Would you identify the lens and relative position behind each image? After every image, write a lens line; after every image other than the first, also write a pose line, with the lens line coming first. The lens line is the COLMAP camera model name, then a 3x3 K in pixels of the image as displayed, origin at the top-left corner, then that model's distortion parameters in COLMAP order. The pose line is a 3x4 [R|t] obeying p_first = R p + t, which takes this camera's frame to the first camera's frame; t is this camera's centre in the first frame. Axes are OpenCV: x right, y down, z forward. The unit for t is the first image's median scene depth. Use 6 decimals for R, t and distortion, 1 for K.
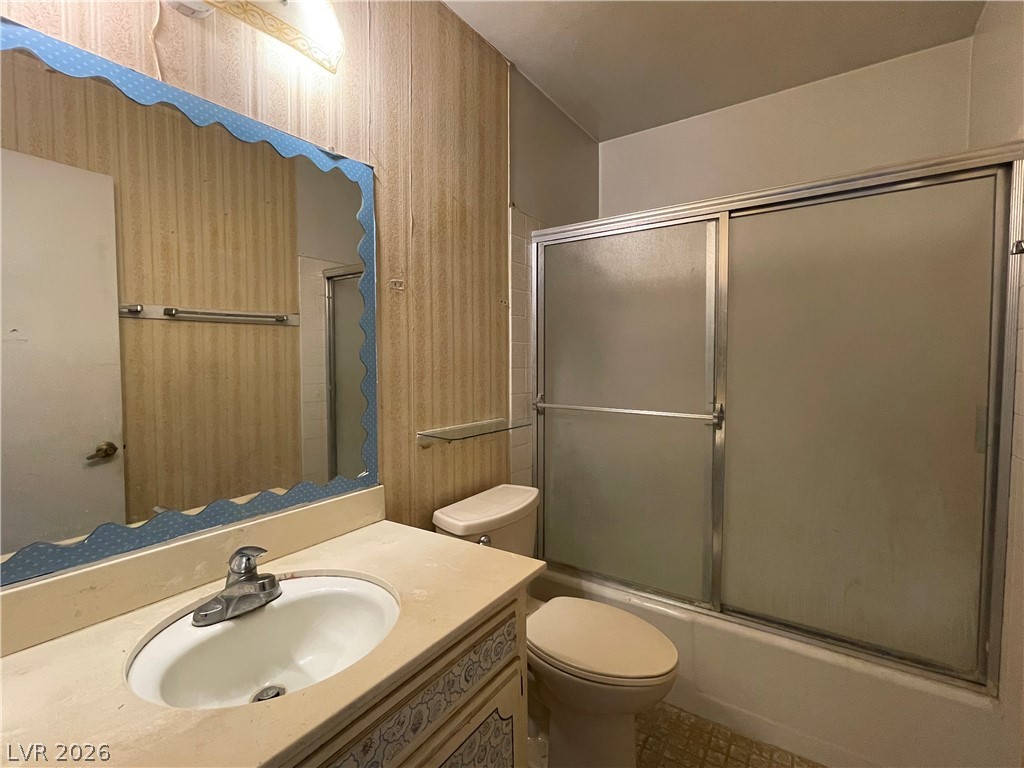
lens RADIAL K [[467.0, 0, 514.1], [0, 467.0, 380.4], [0, 0, 1]] dist [0.002676, 0.000633]
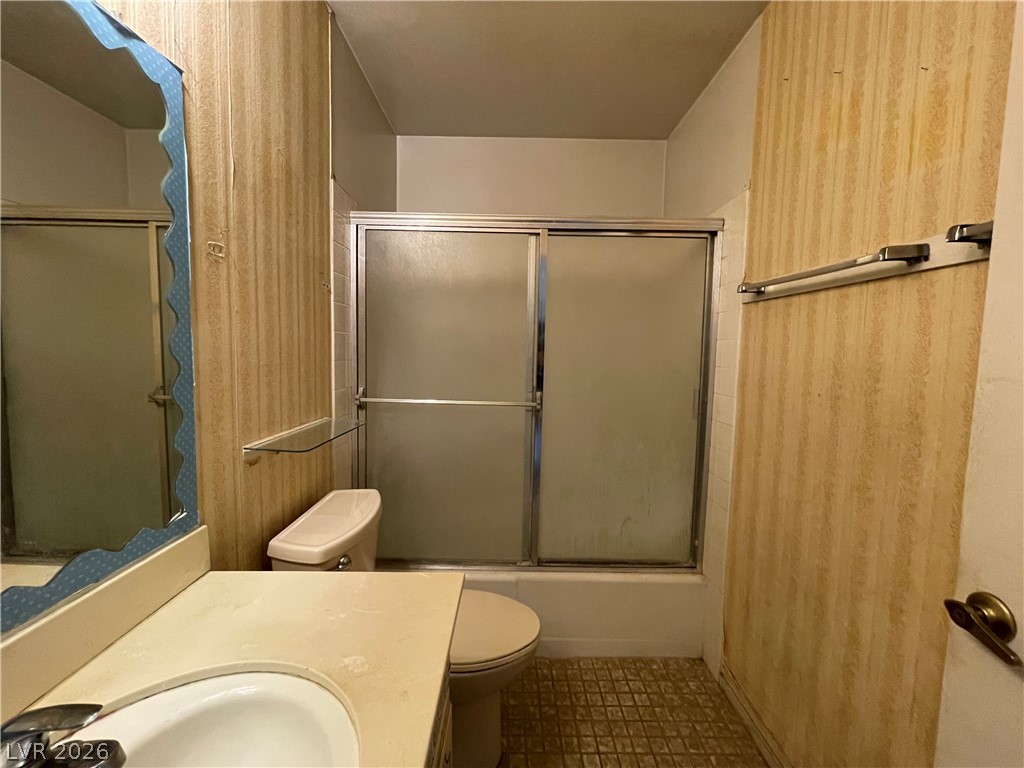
lens RADIAL K [[415.1, 0, 510.5], [0, 415.1, 381.1], [0, 0, 1]] dist [-0.000708, 0.000307]
pose [[0.827470, -0.024096, 0.560993, -0.215331], [0.003794, 0.999296, 0.037325, -0.019444], [-0.561498, -0.028757, 0.826978, 0.180288]]
